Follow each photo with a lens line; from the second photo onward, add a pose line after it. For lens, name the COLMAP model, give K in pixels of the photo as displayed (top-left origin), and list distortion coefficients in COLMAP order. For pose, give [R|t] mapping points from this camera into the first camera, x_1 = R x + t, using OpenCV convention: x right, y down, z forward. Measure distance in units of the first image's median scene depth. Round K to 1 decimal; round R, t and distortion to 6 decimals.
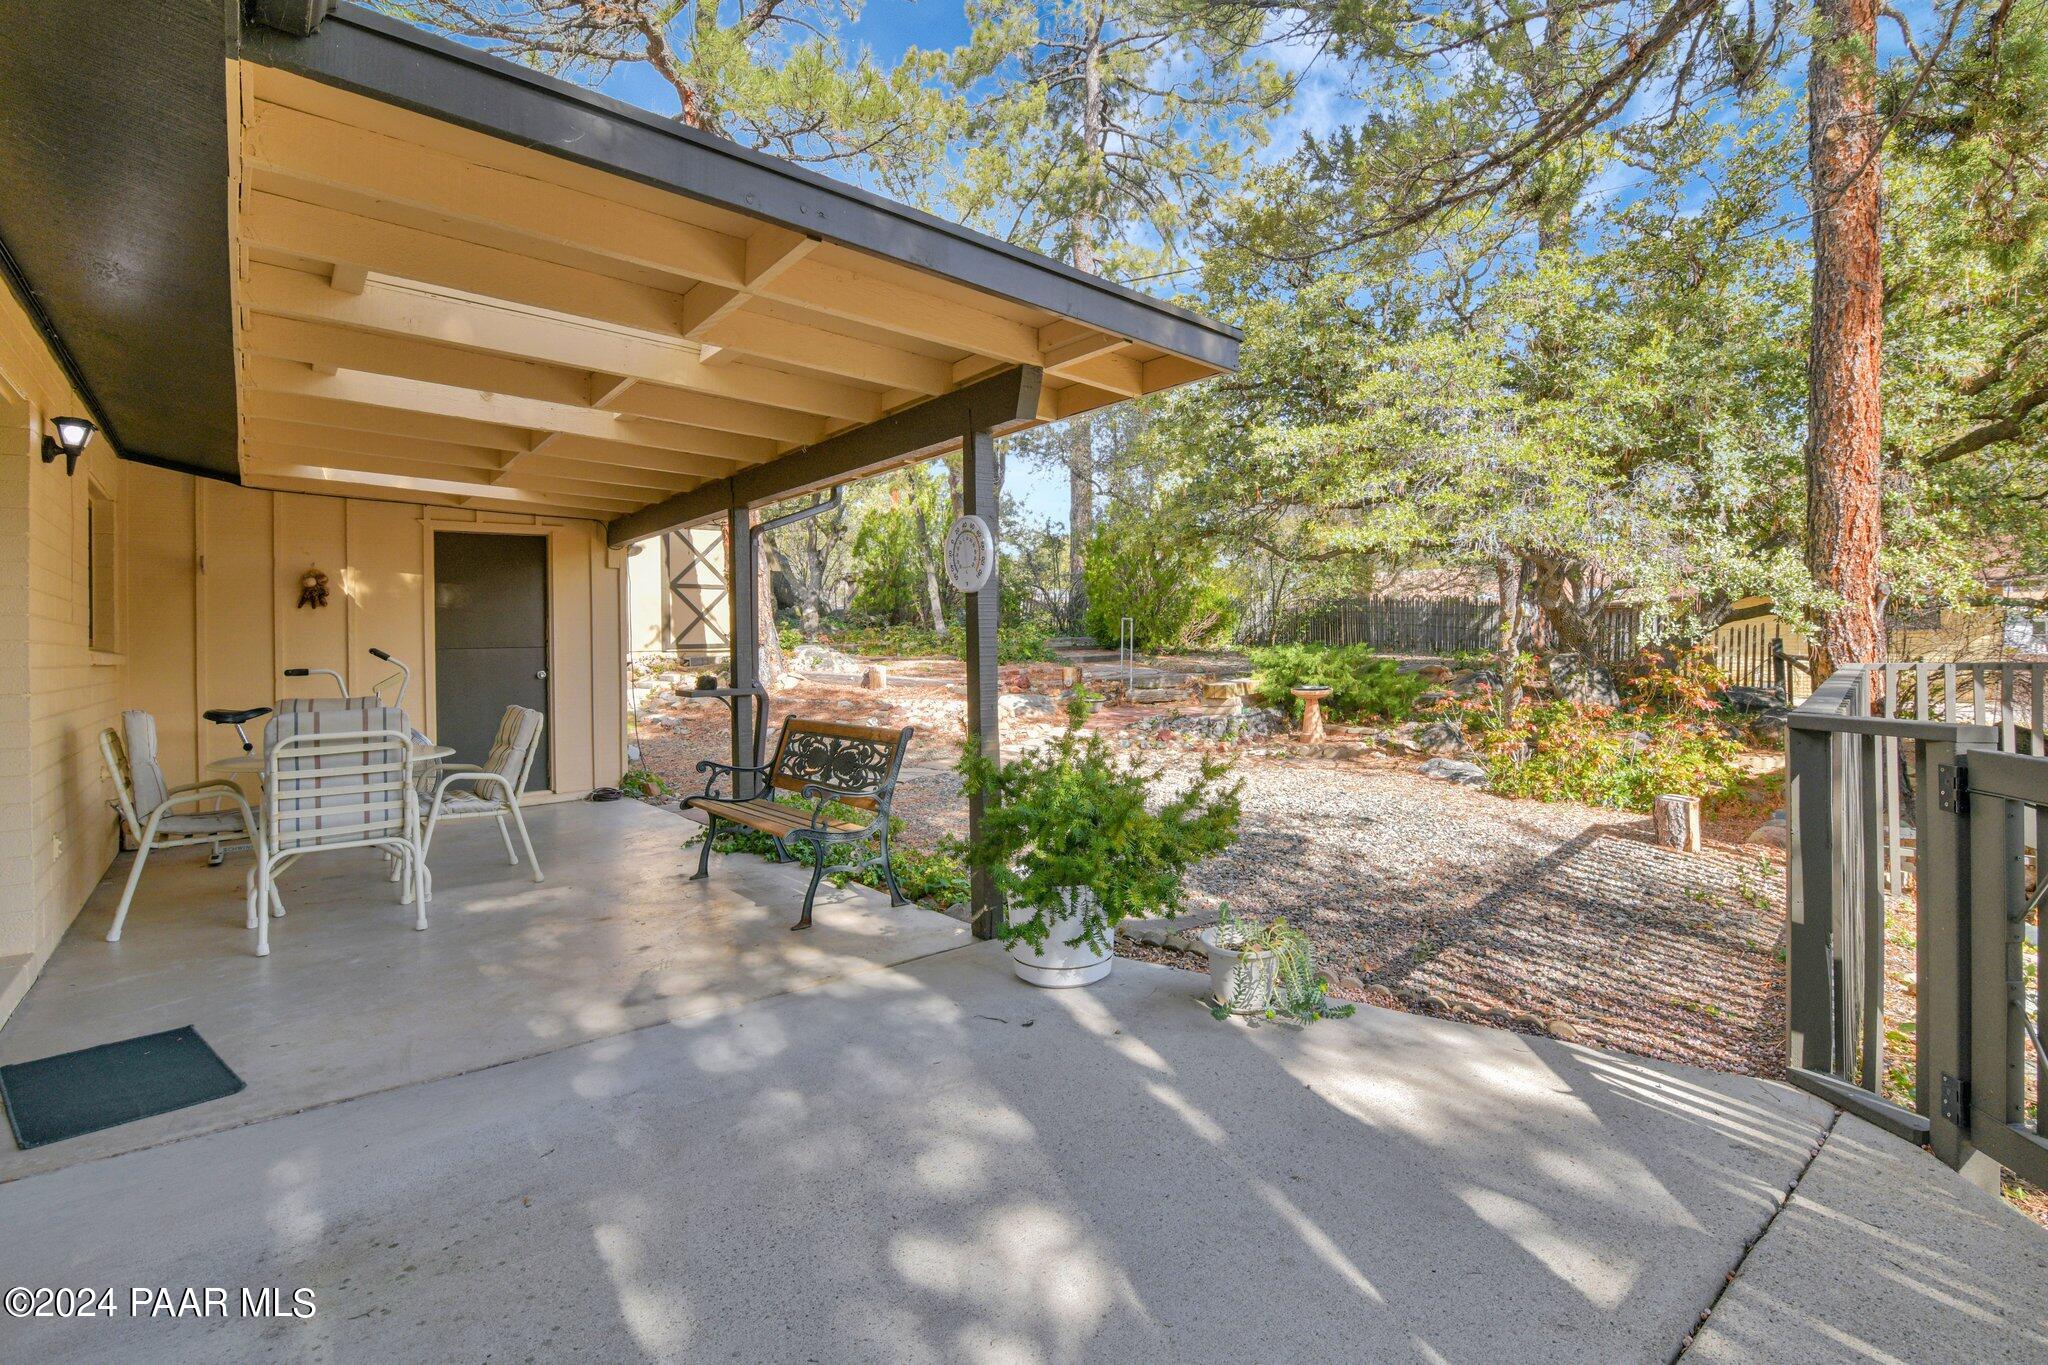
lens RADIAL K [[945.5, 0, 1035.6], [0, 945.5, 668.3], [0, 0, 1]] dist [-0.013084, -0.001626]
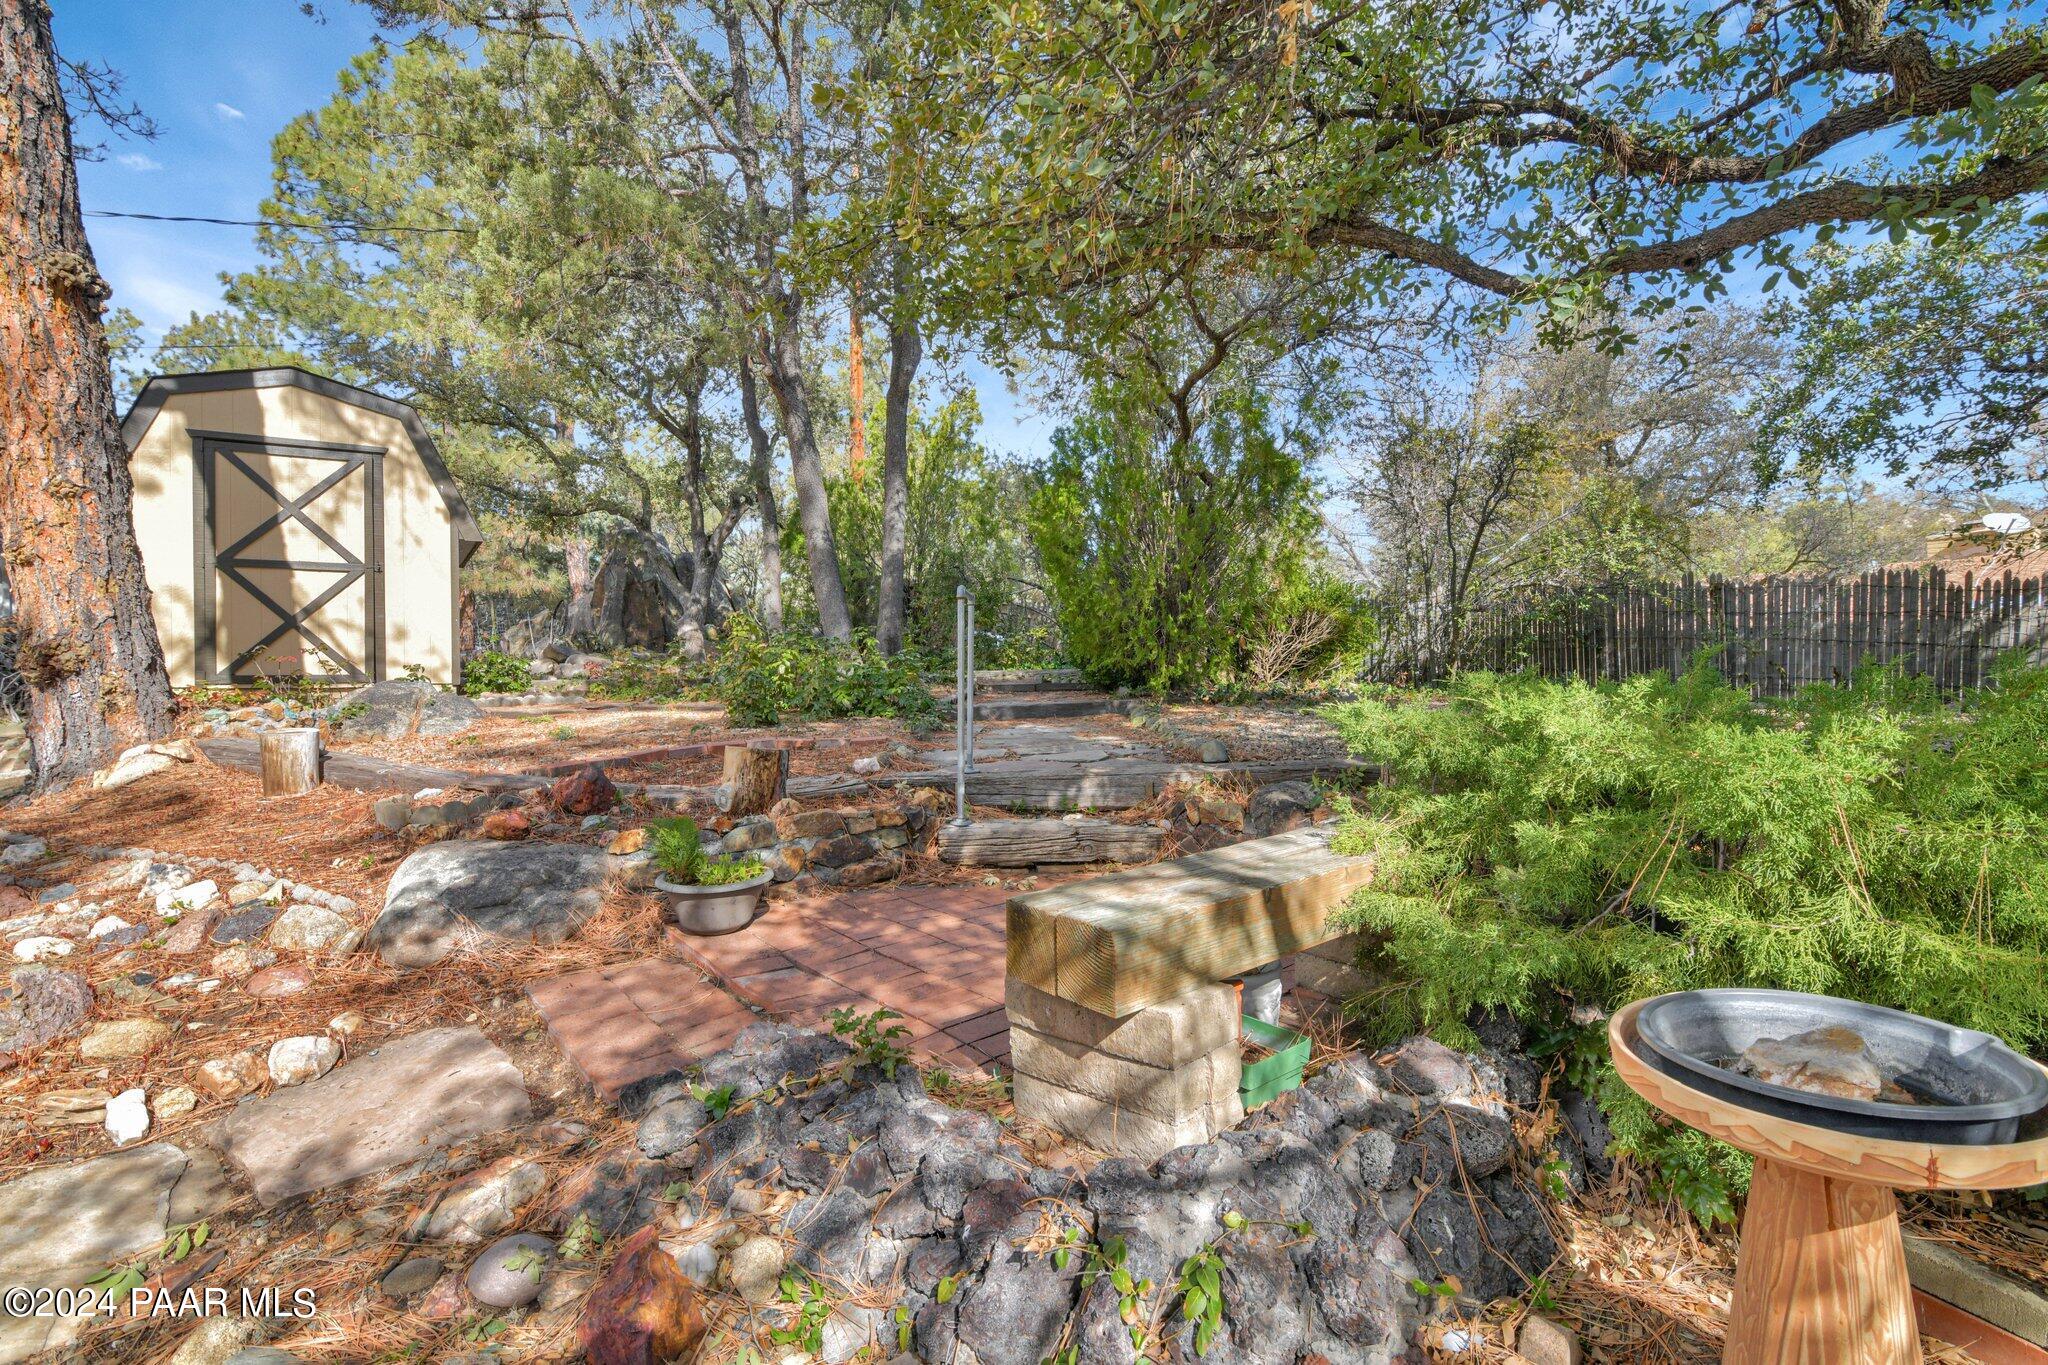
lens RADIAL K [[945.5, 0, 1034.4], [0, 945.5, 685.8], [0, 0, 1]] dist [-0.013084, -0.001626]
pose [[0.985268, 0.005994, -0.170910, 0.203150], [-0.010515, 0.999618, -0.025562, -0.015328], [0.170691, 0.026983, 0.984955, 0.807656]]
